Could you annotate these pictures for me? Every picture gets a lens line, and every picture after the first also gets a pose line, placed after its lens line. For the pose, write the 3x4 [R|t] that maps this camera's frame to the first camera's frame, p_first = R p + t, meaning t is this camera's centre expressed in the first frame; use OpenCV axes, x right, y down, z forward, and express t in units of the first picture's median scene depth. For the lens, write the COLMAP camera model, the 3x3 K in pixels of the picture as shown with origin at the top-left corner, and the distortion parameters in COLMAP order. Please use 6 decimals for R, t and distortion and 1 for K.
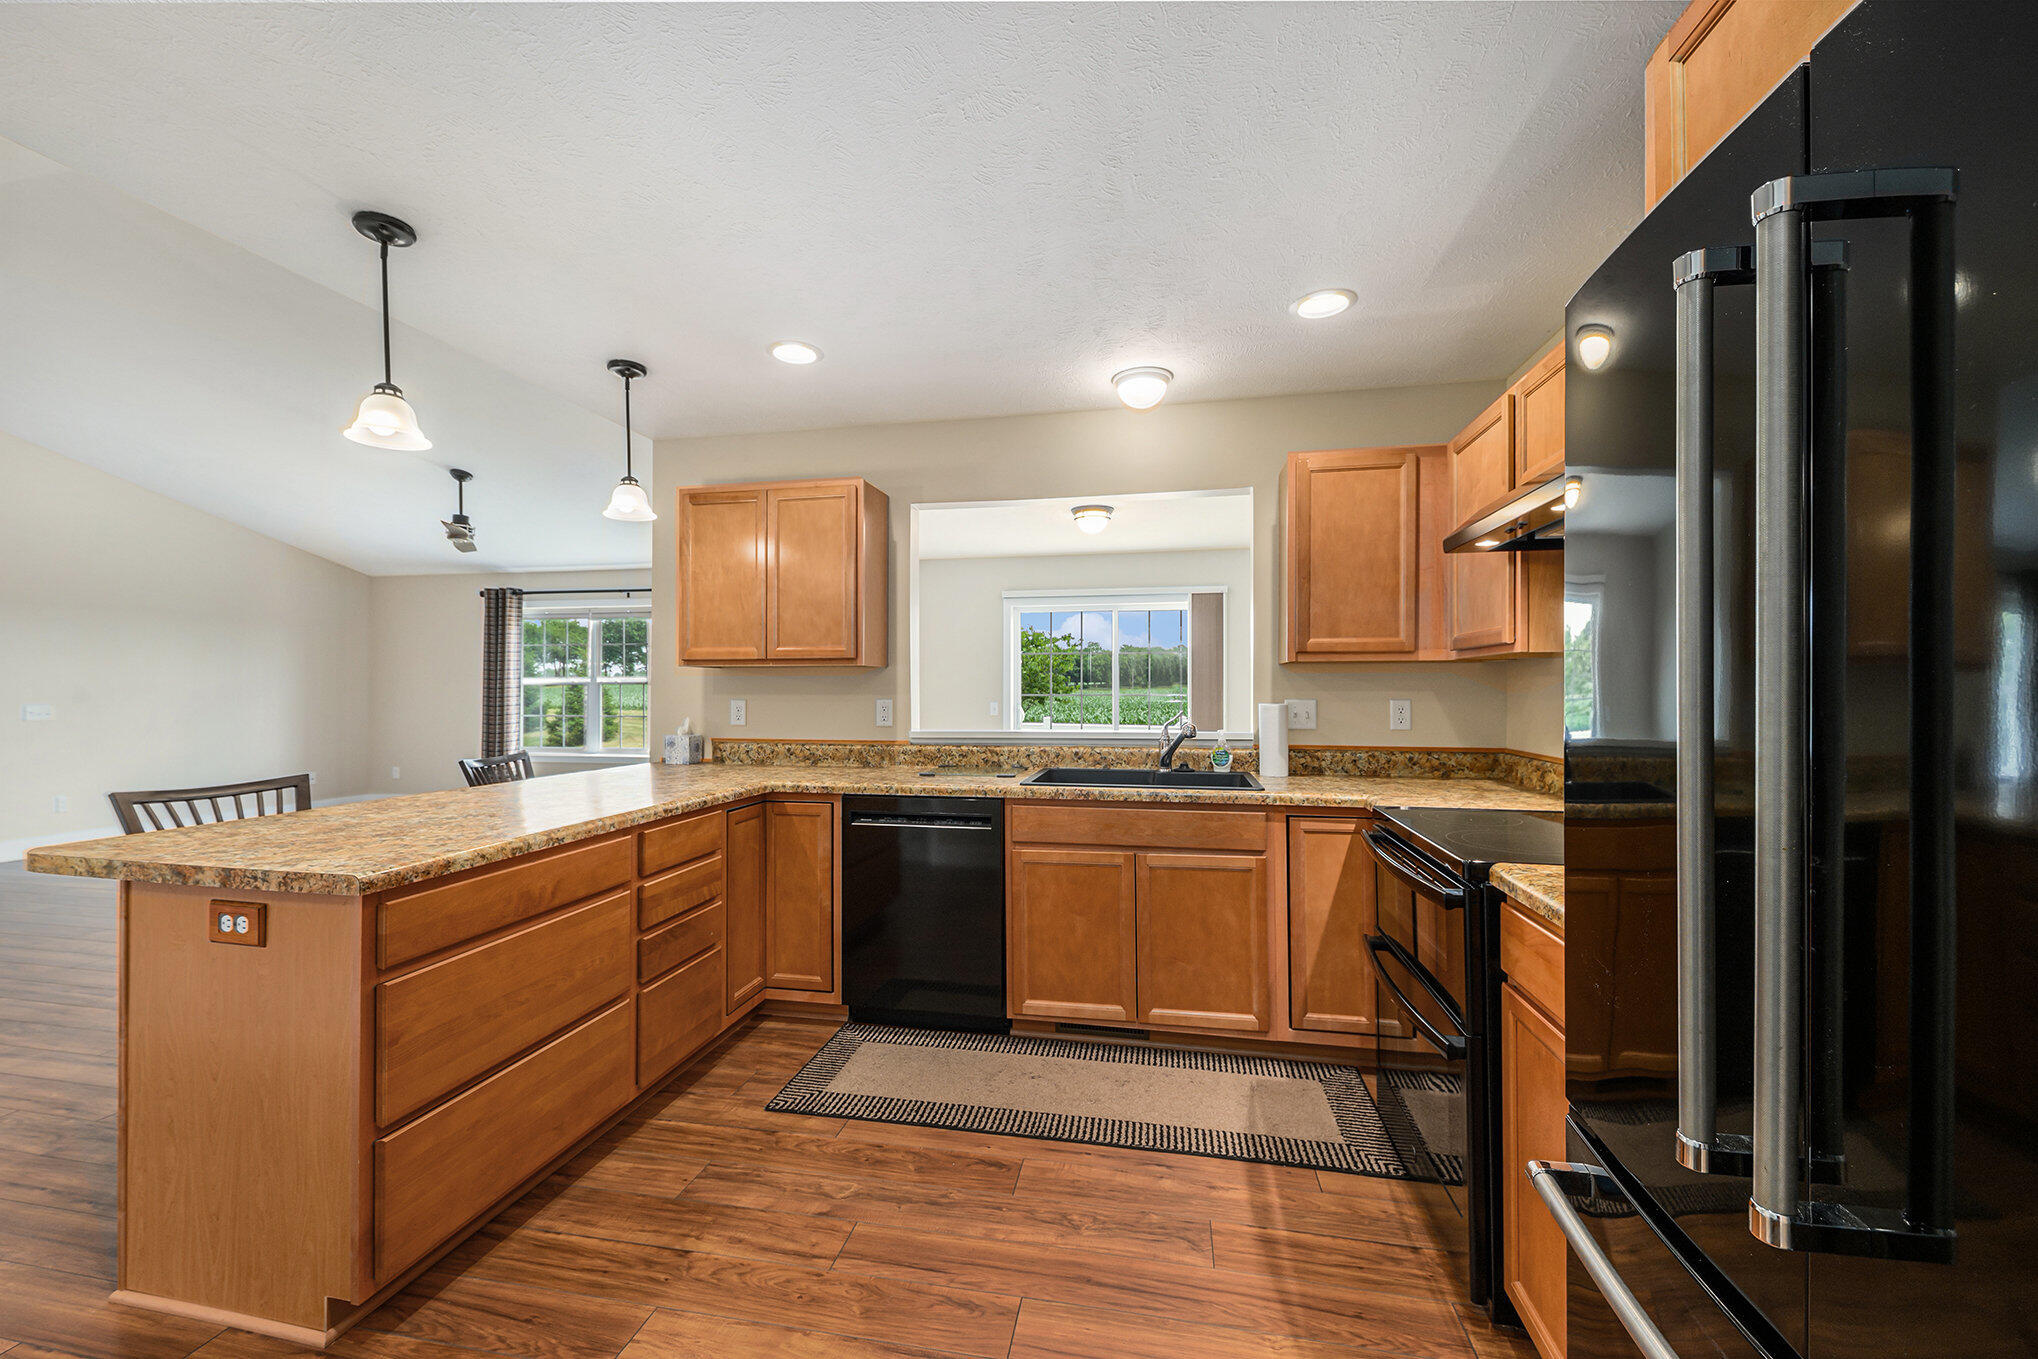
lens RADIAL K [[818.2, 0, 1015.0], [0, 818.2, 694.4], [0, 0, 1]] dist [0.000534, -0.002776]
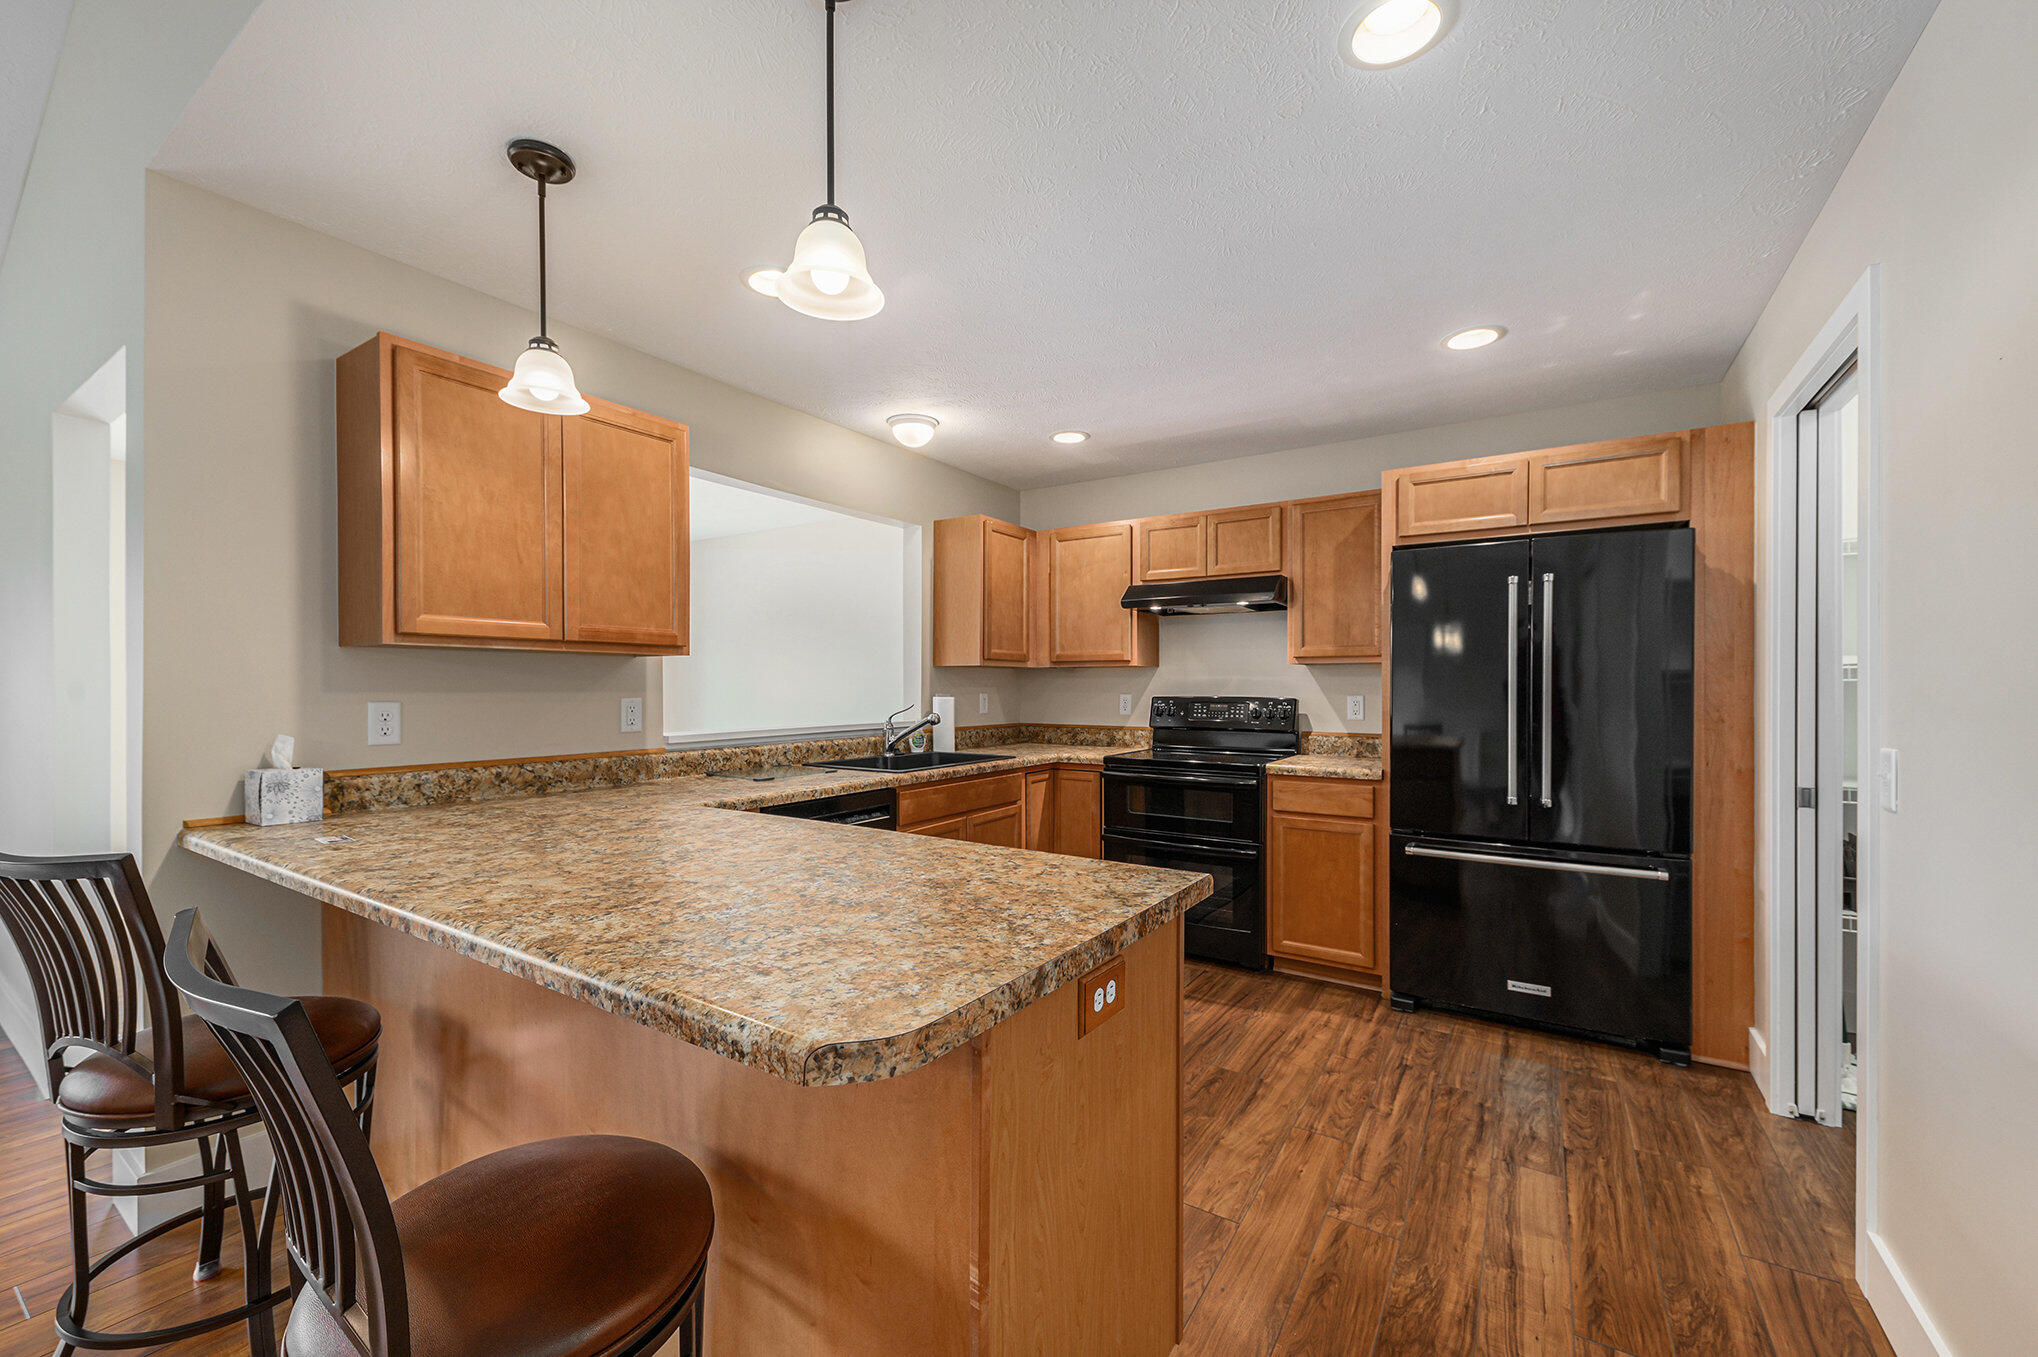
lens RADIAL K [[818.2, 0, 1015.0], [0, 818.2, 693.4], [0, 0, 1]] dist [0.000534, -0.002776]
pose [[0.368302, -0.003299, 0.929700, -0.788263], [0.021920, 0.999747, -0.005136, 0.014268], [-0.929448, 0.022271, 0.368281, 0.377220]]
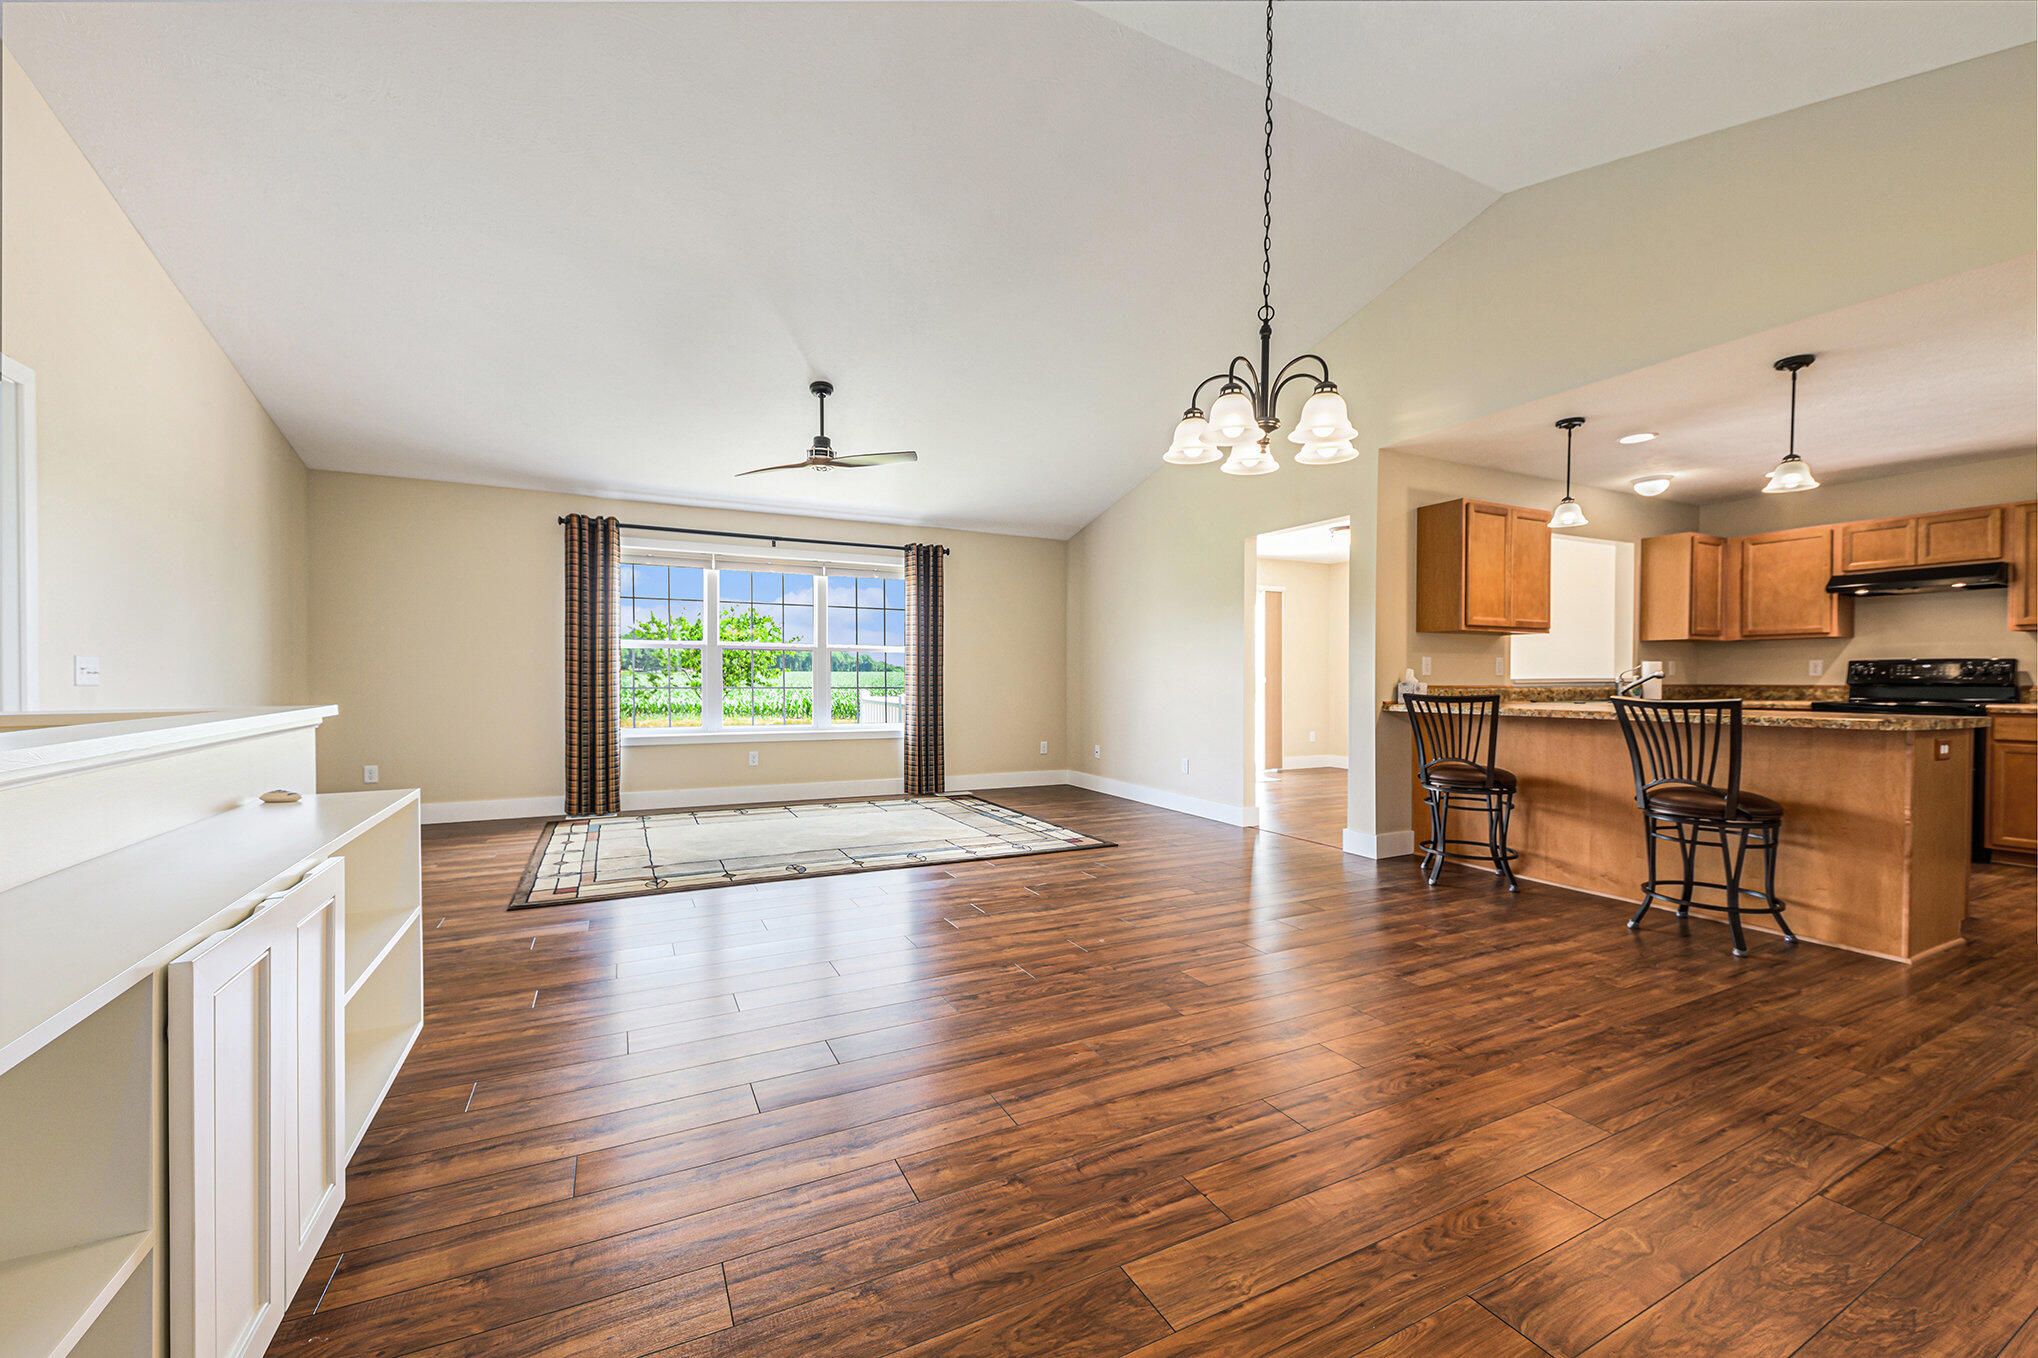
lens RADIAL K [[818.2, 0, 1015.0], [0, 818.2, 693.9], [0, 0, 1]] dist [0.000534, -0.002776]
pose [[0.788133, -0.006712, 0.615468, -1.825225], [0.013445, 0.999890, -0.006313, 0.070830], [-0.615358, 0.013250, 0.788136, 0.390074]]
